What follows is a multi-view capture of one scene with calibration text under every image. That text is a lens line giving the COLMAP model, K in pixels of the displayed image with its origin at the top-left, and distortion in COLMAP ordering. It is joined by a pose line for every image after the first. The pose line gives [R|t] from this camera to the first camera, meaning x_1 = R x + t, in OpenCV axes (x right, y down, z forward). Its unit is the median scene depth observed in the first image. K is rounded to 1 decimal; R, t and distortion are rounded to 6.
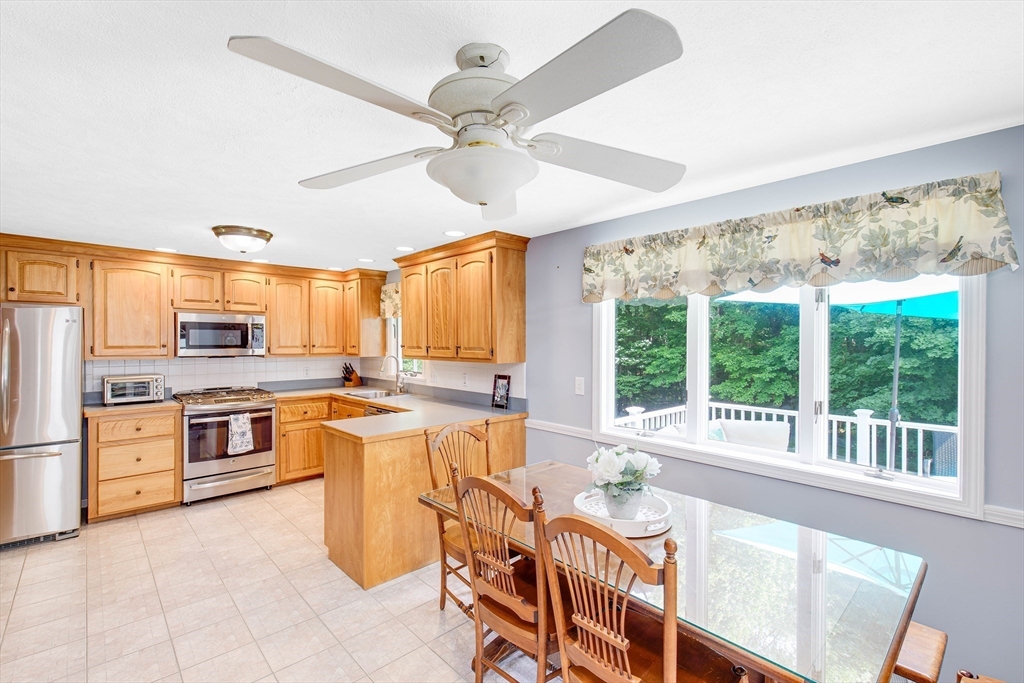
lens RADIAL K [[470.1, 0, 491.7], [0, 470.1, 339.7], [0, 0, 1]] dist [0.000203, 0.001670]
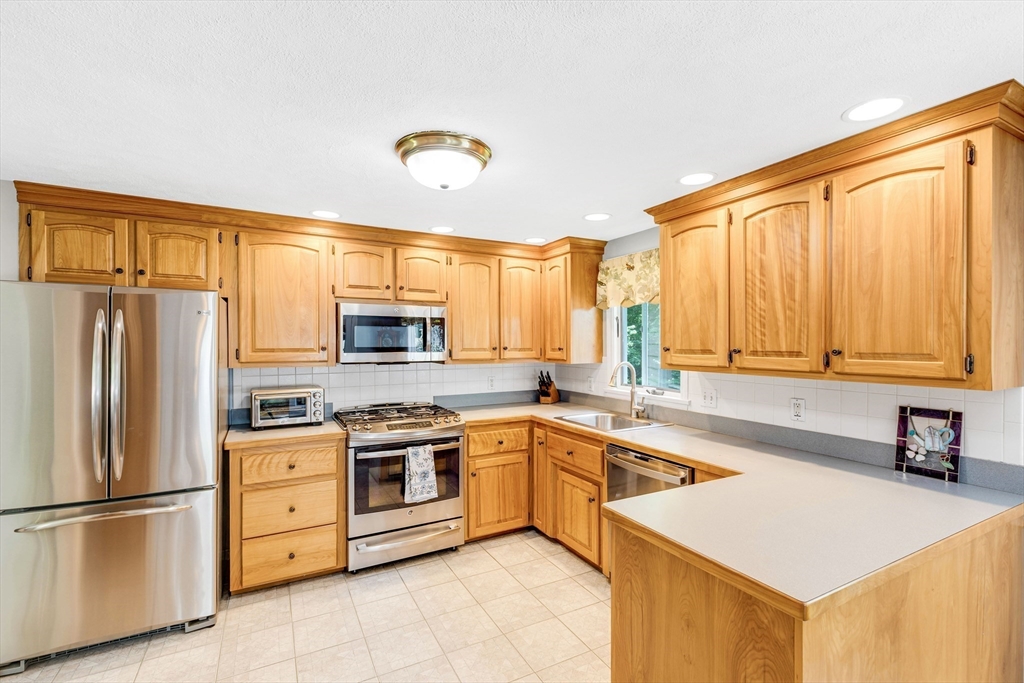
lens RADIAL K [[454.4, 0, 509.2], [0, 454.4, 339.9], [0, 0, 1]] dist [-0.000254, -0.001269]
pose [[0.975282, -0.003259, -0.220941, -0.268949], [0.002918, 0.999994, -0.001868, 0.001944], [0.220946, 0.001177, 0.975285, 0.388986]]
